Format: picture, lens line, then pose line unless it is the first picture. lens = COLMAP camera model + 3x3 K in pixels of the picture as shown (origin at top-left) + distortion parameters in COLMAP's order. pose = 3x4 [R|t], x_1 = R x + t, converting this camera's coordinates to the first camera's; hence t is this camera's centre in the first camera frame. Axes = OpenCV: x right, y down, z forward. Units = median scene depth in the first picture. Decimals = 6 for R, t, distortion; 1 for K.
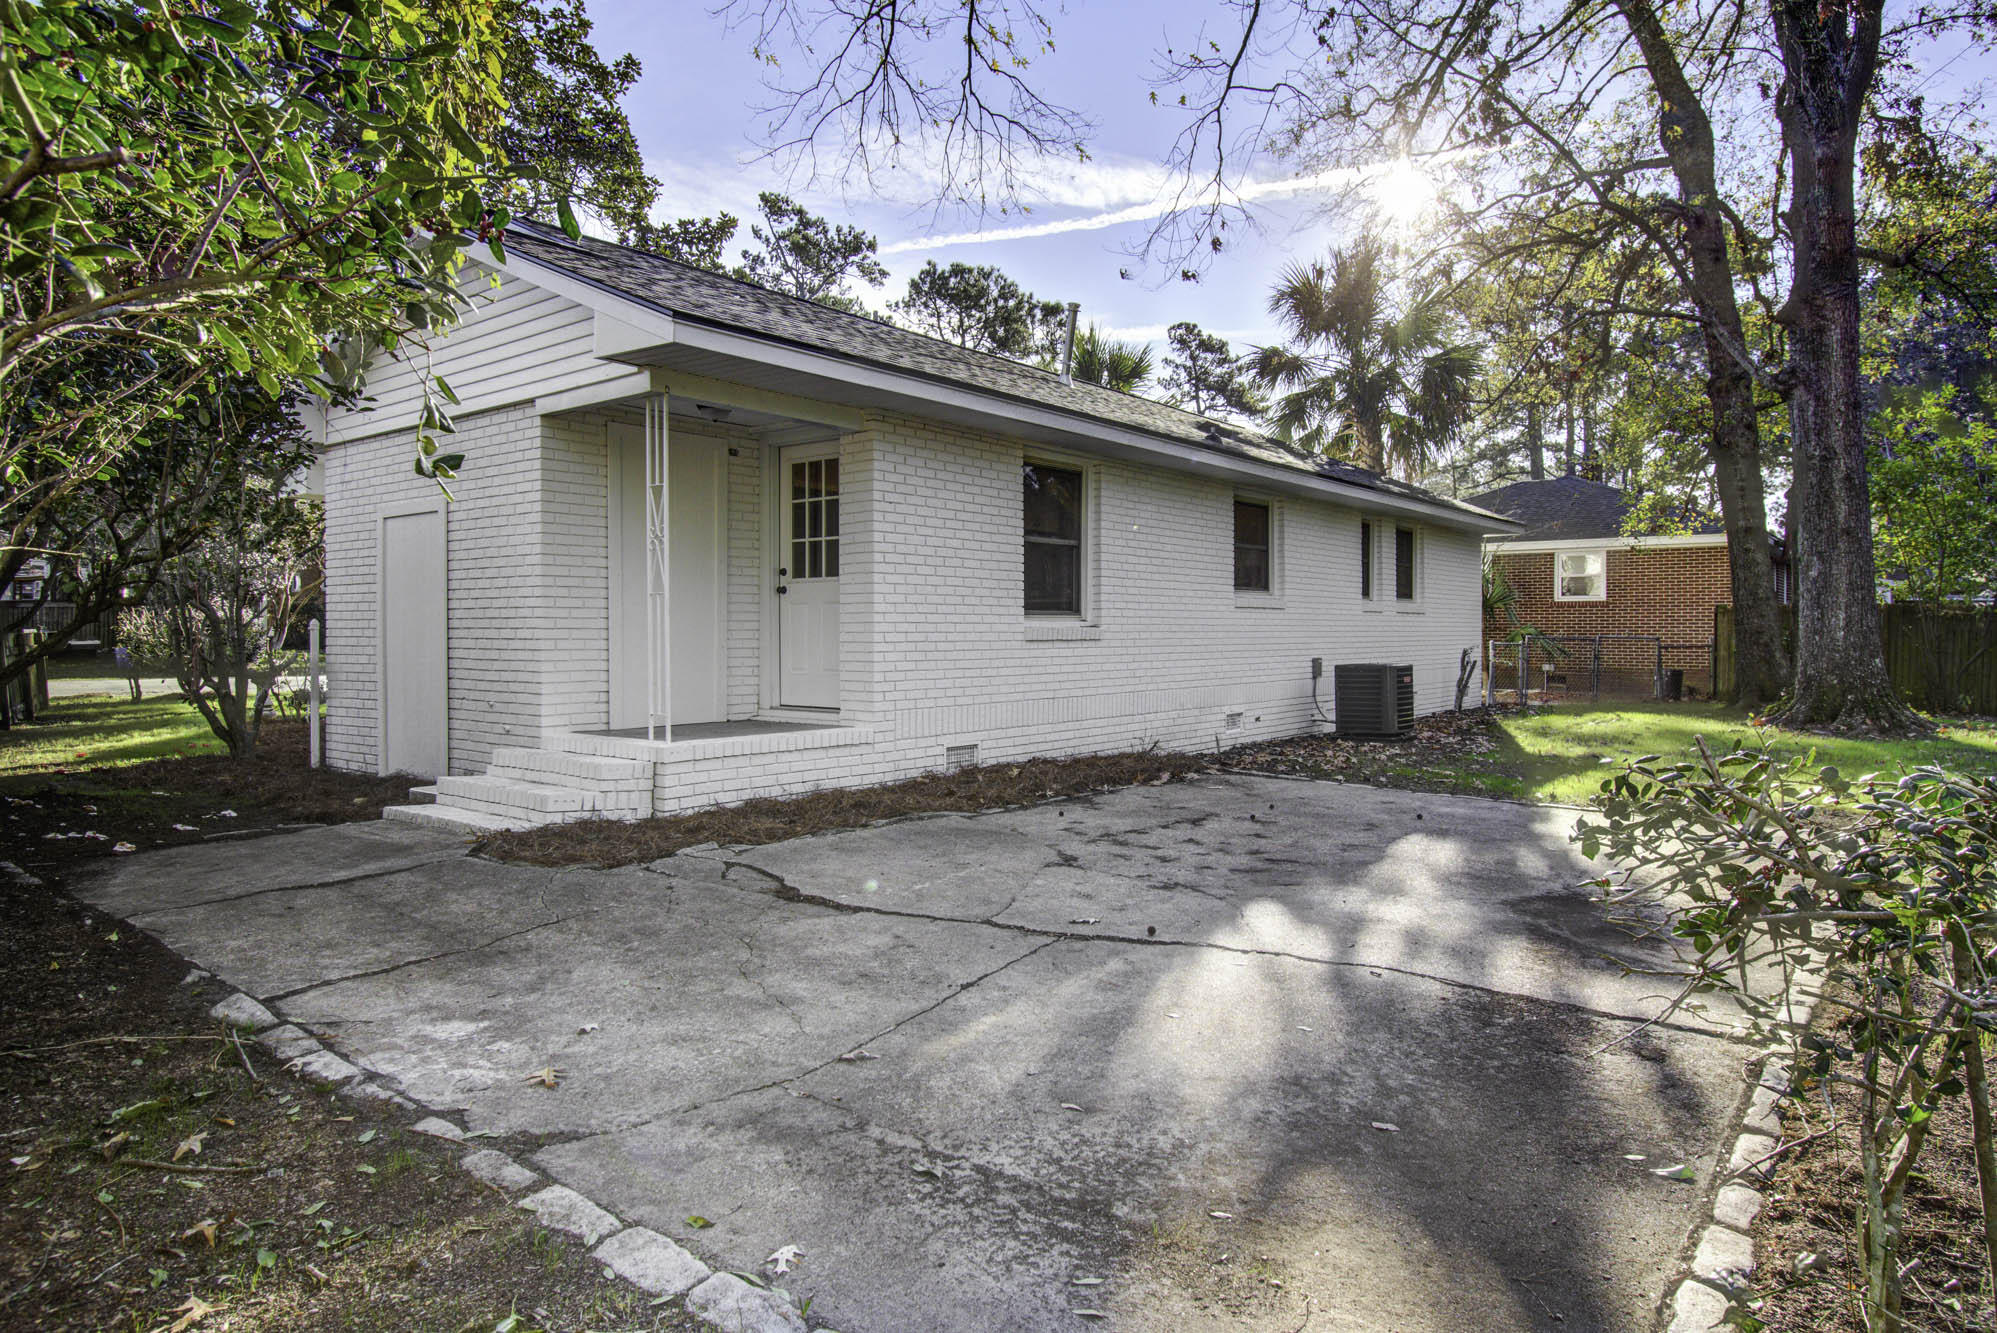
lens RADIAL K [[1161.4, 0, 1034.7], [0, 1161.4, 651.2], [0, 0, 1]] dist [-0.001820, -0.002005]
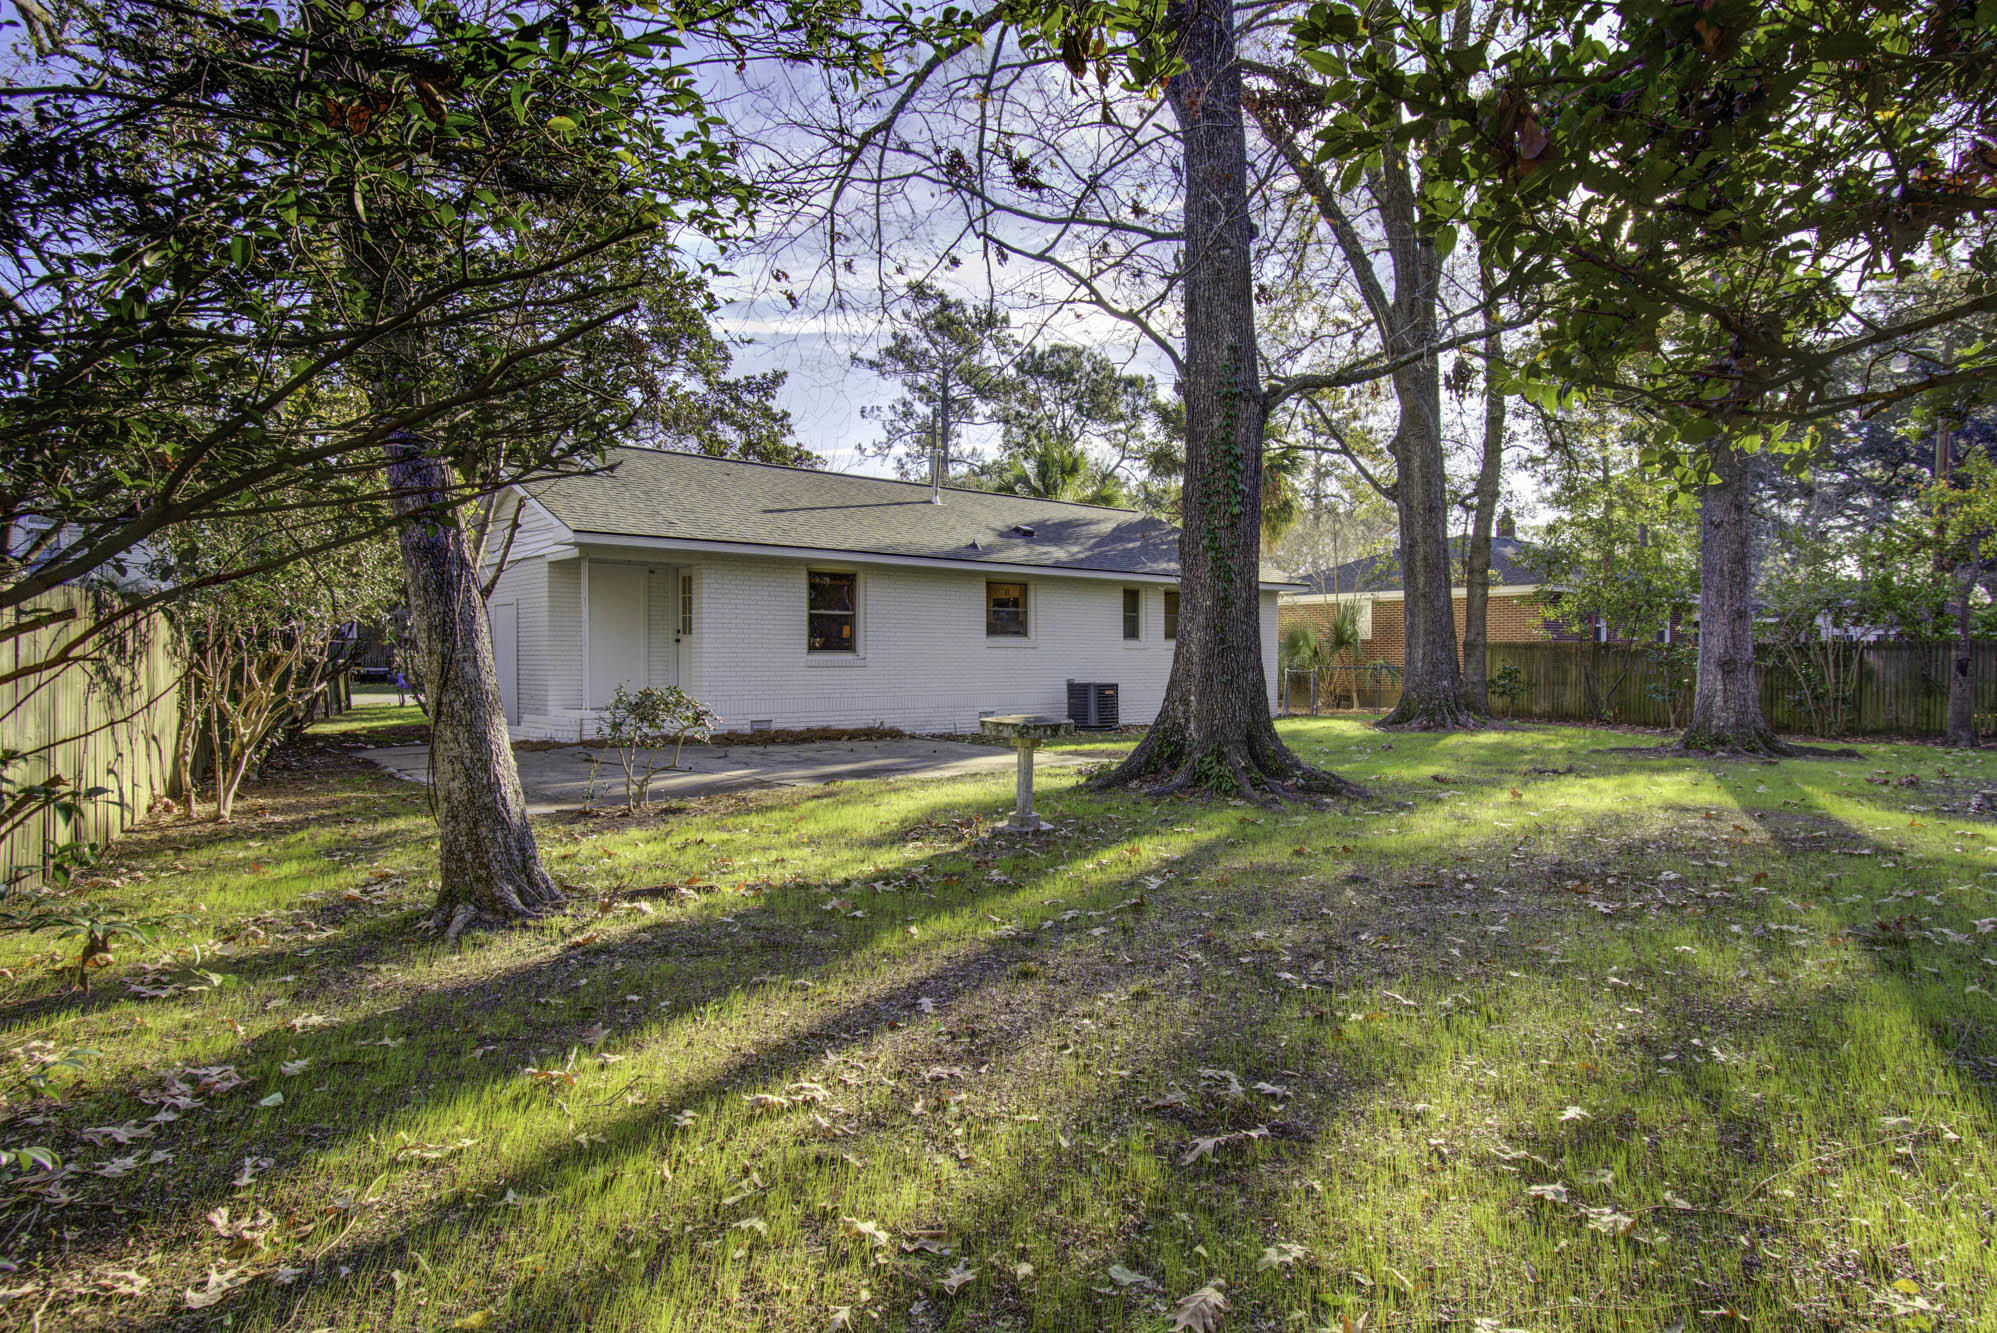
lens RADIAL K [[1161.4, 0, 1034.7], [0, 1161.4, 651.2], [0, 0, 1]] dist [-0.001820, -0.002005]
pose [[0.984705, -0.000562, -0.174226, 0.115627], [-0.004108, 0.999642, -0.026443, 0.002494], [0.174179, 0.026755, 0.984351, -0.133715]]
